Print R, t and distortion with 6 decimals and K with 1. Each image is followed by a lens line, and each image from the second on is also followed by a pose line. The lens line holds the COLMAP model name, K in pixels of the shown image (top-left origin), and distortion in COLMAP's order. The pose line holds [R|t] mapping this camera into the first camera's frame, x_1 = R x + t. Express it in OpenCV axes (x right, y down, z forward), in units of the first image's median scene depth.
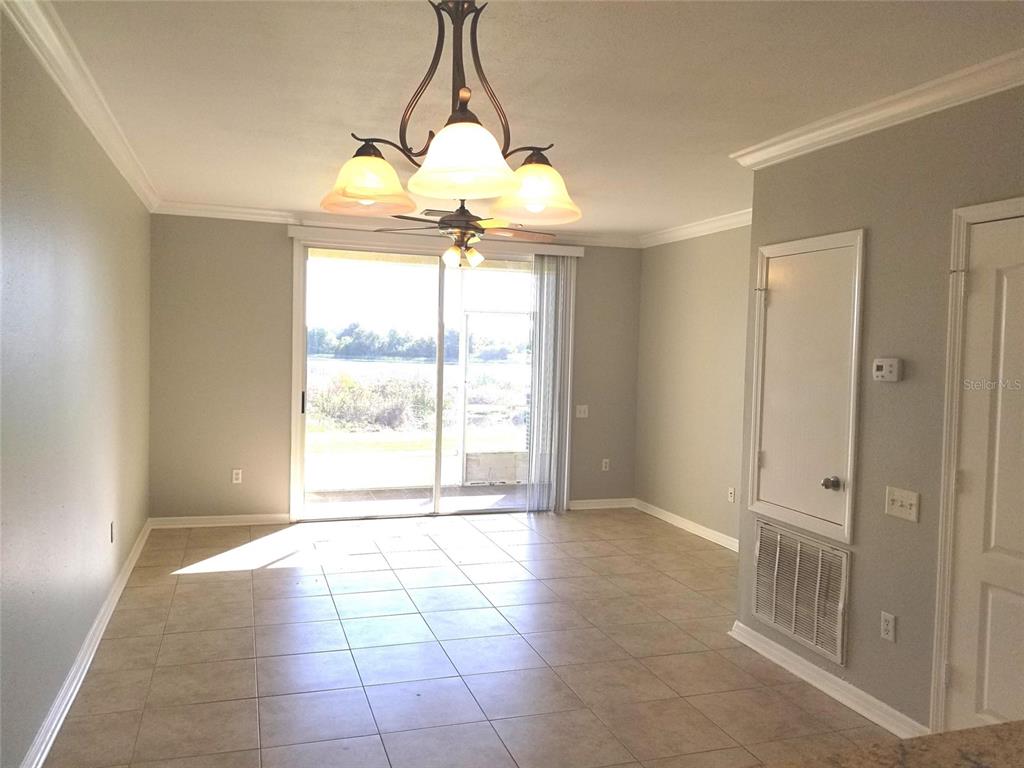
lens RADIAL K [[802.5, 0, 507.1], [0, 802.5, 381.0], [0, 0, 1]] dist [0.090117, -0.153348]
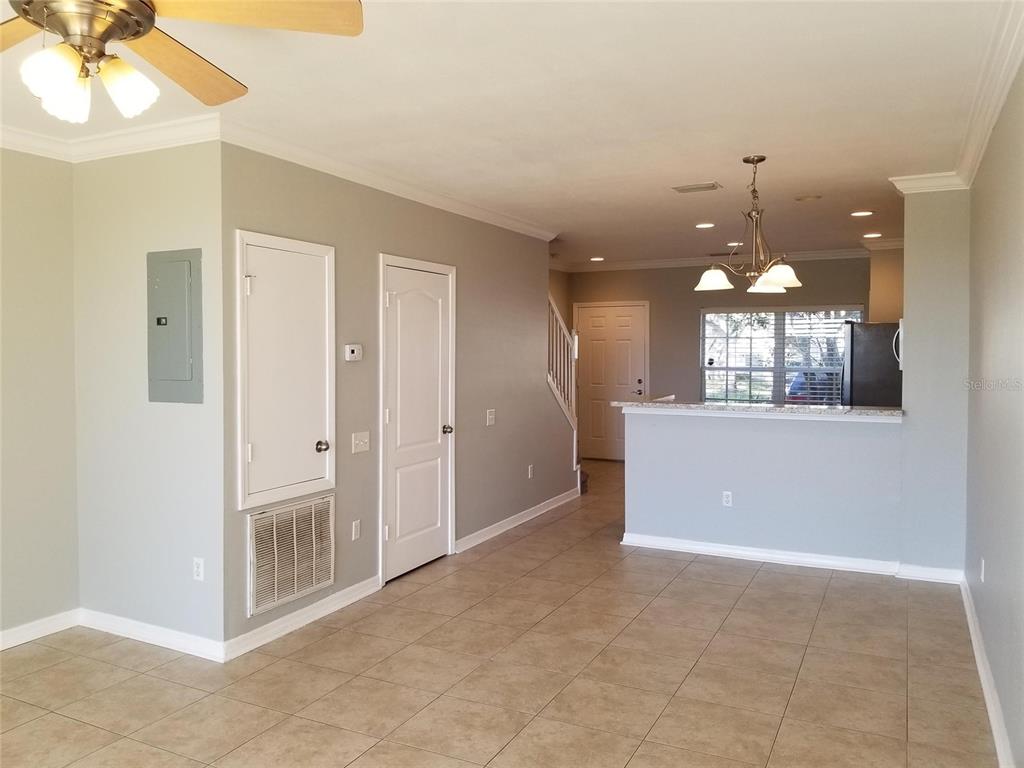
lens RADIAL K [[804.6, 0, 498.1], [0, 804.6, 364.2], [0, 0, 1]] dist [0.080671, -0.130297]
pose [[-0.704013, -0.040319, 0.709042, -0.642759], [0.013466, 0.997450, 0.070089, -0.080122], [-0.710060, 0.058891, -0.701675, 1.626156]]
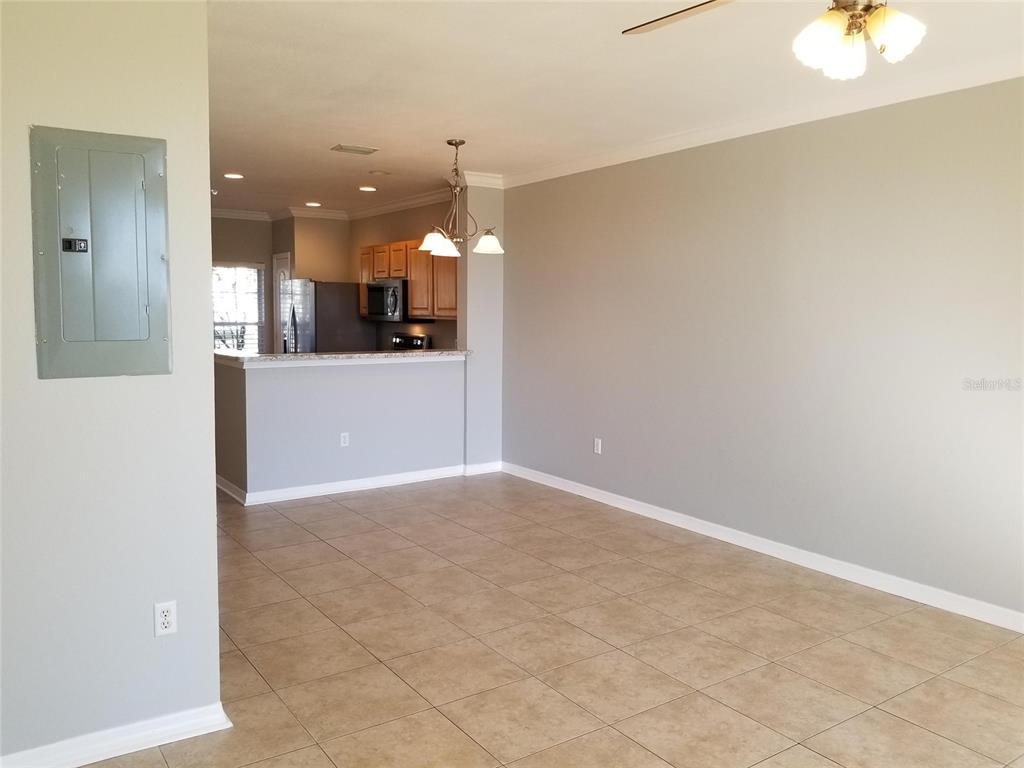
lens RADIAL K [[791.1, 0, 508.3], [0, 791.1, 362.5], [0, 0, 1]] dist [0.101114, -0.148767]
pose [[-0.959694, -0.012989, -0.280746, 0.286076], [-0.043644, 0.993701, 0.103219, -0.056120], [0.277637, 0.111311, -0.954216, 1.912853]]
